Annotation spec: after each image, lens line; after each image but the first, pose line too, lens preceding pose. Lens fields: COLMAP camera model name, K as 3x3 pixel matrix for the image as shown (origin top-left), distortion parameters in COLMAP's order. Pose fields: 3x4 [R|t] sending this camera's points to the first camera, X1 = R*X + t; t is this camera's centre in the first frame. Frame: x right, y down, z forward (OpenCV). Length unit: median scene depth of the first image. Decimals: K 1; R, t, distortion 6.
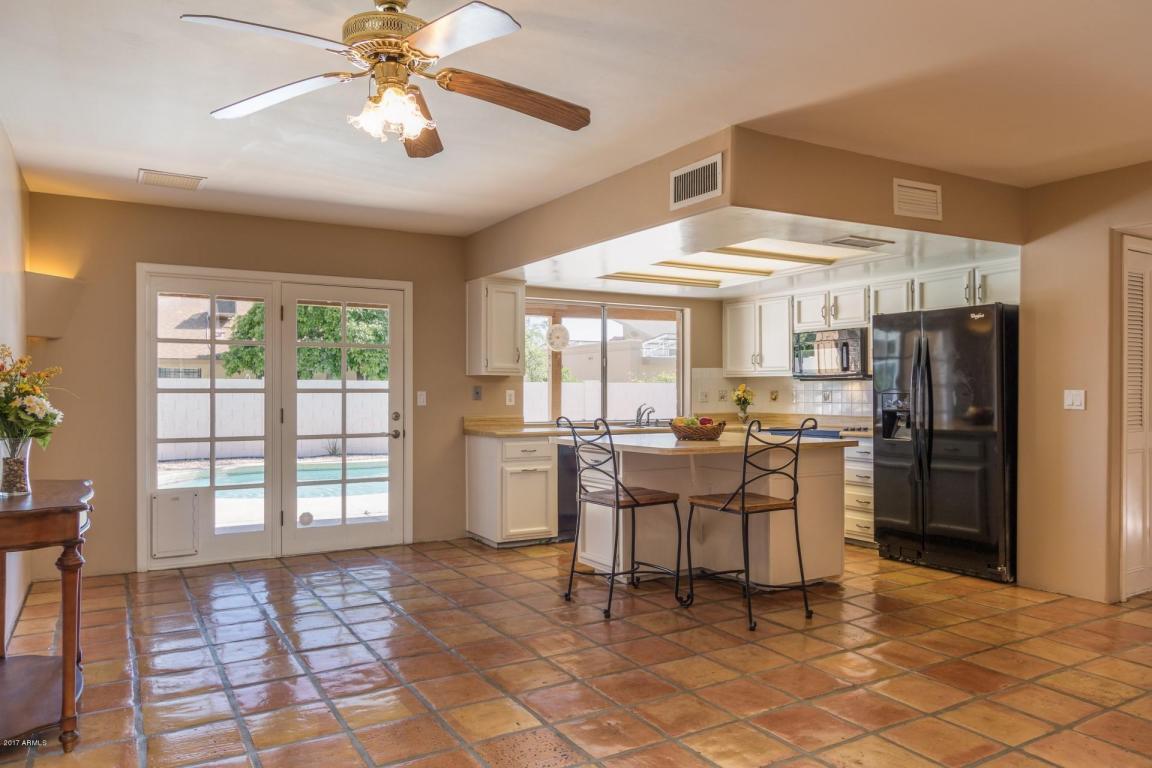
lens RADIAL K [[795.7, 0, 571.5], [0, 795.7, 389.2], [0, 0, 1]] dist [0.001451, 0.003267]
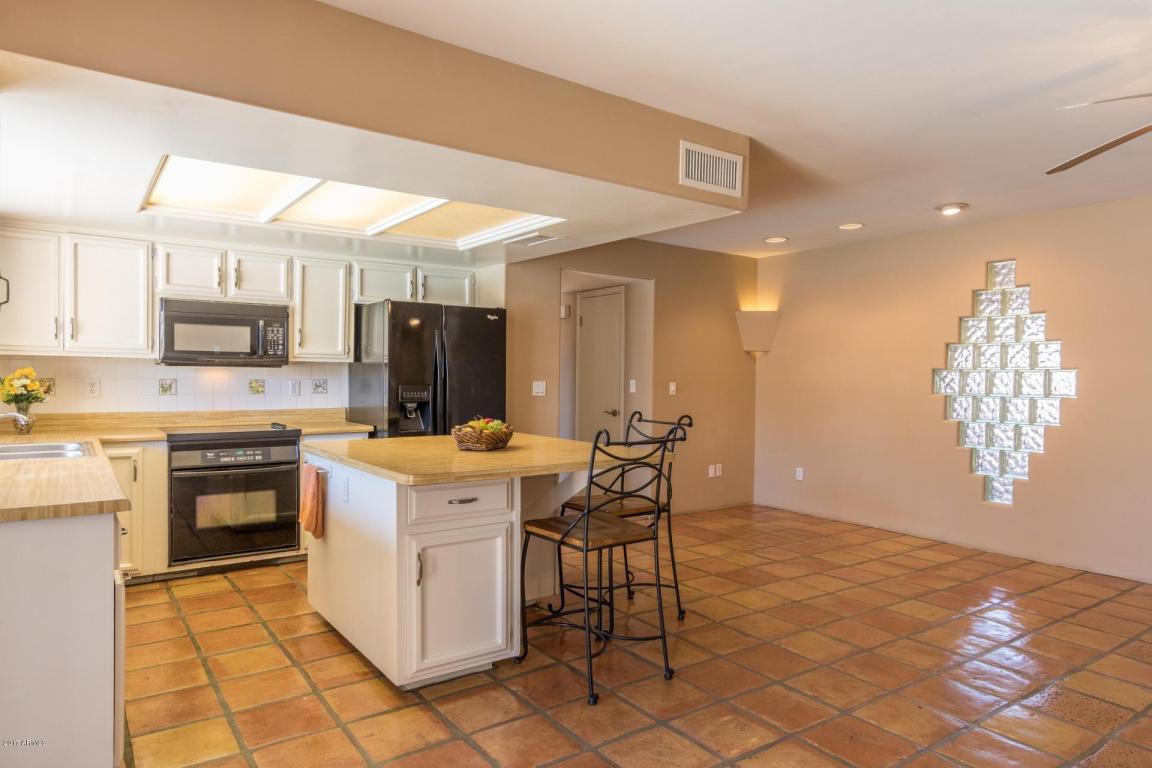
lens RADIAL K [[718.9, 0, 577.8], [0, 718.9, 388.6], [0, 0, 1]] dist [0.000157, -0.001515]
pose [[-0.091887, -0.019520, 0.995578, -0.415898], [-0.013556, 0.999740, 0.018350, -0.007173], [-0.995677, -0.011809, -0.092128, 0.745332]]
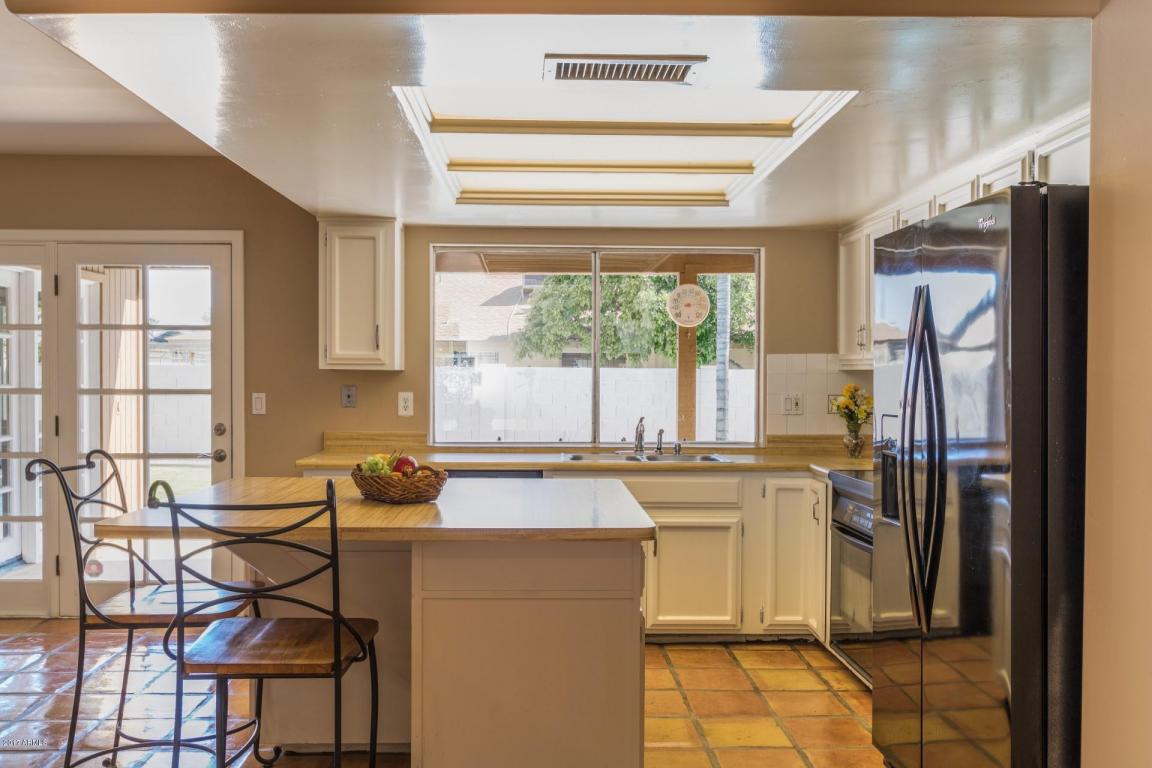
lens RADIAL K [[1004.6, 0, 571.2], [0, 1004.6, 387.0], [0, 0, 1]] dist [0.002048, -0.010048]
pose [[0.878016, 0.009804, -0.478530, 0.436059], [-0.003703, 0.999899, 0.013691, -0.014803], [0.478616, -0.010249, 0.877964, 0.370062]]
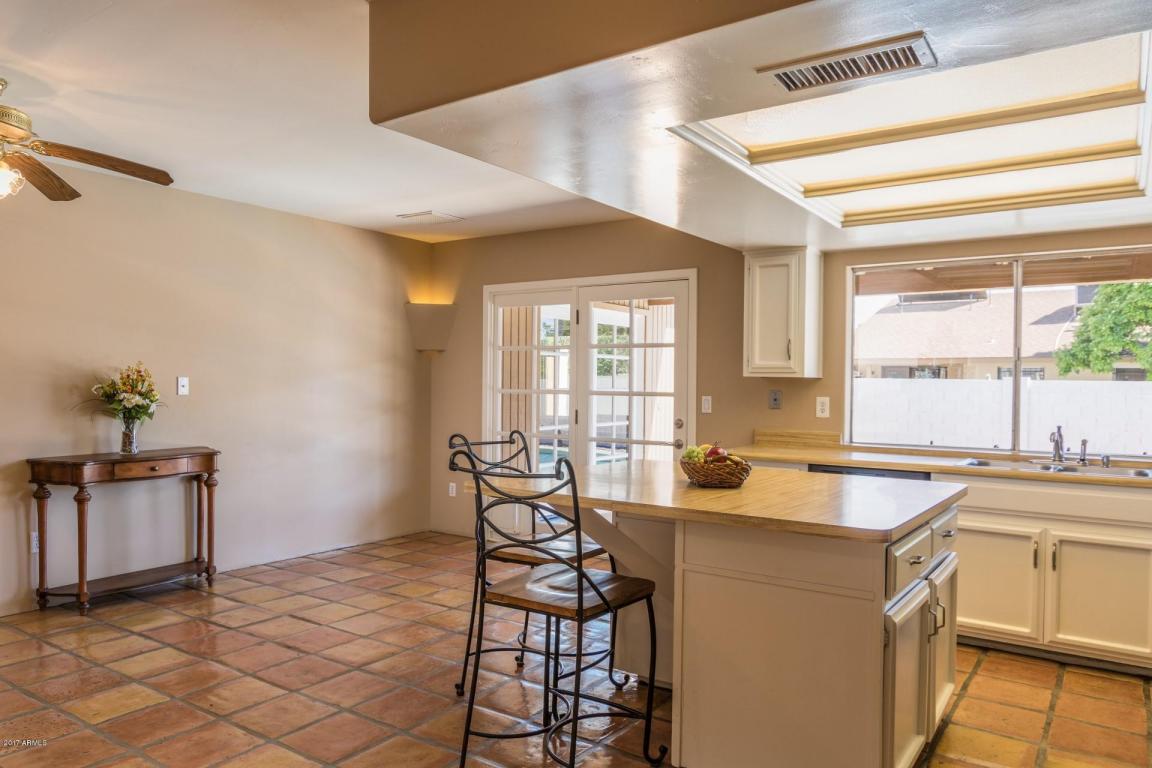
lens RADIAL K [[795.7, 0, 571.5], [0, 795.7, 389.2], [0, 0, 1]] dist [0.001451, 0.003267]
pose [[0.418705, 0.010981, -0.908056, 0.504561], [-0.010825, 0.999916, 0.007100, -0.008824], [0.908058, 0.006856, 0.418788, 0.499740]]
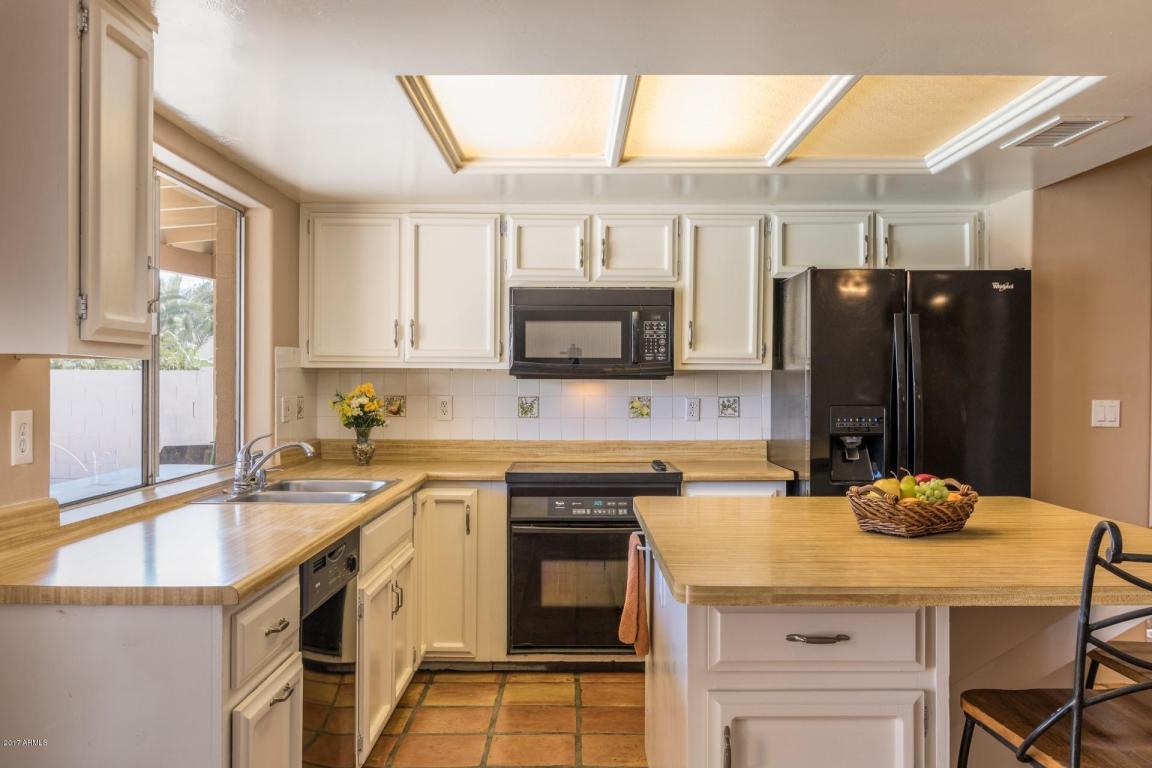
lens RADIAL K [[1004.6, 0, 571.2], [0, 1004.6, 387.0], [0, 0, 1]] dist [0.002048, -0.010048]
pose [[0.504735, -0.003896, 0.863266, -0.288352], [-0.005330, 0.999957, 0.007630, -0.010873], [-0.863258, -0.008453, 0.504692, 0.682474]]
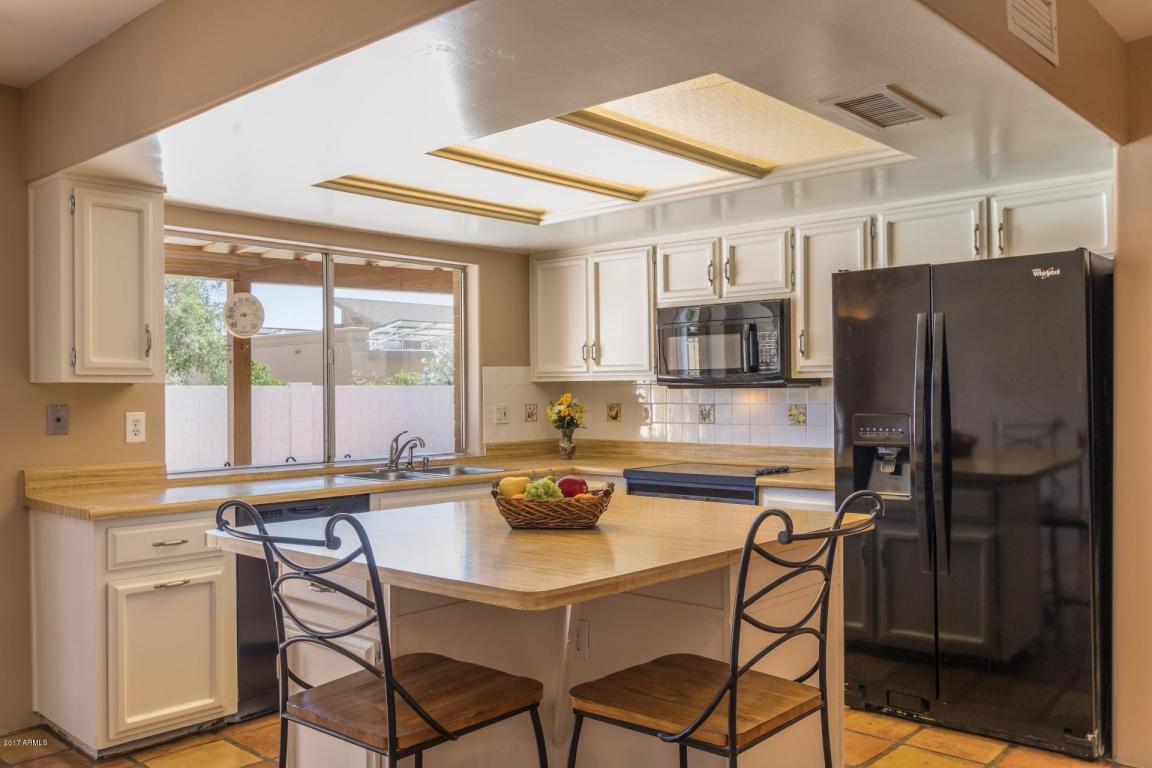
lens RADIAL K [[951.6, 0, 570.8], [0, 951.6, 388.0], [0, 0, 1]] dist [-0.000497, 0.000278]
pose [[0.954201, -0.006888, 0.299087, 0.004282], [0.007455, 0.999972, -0.000753, -0.011594], [-0.299074, 0.002949, 0.954225, 0.366466]]
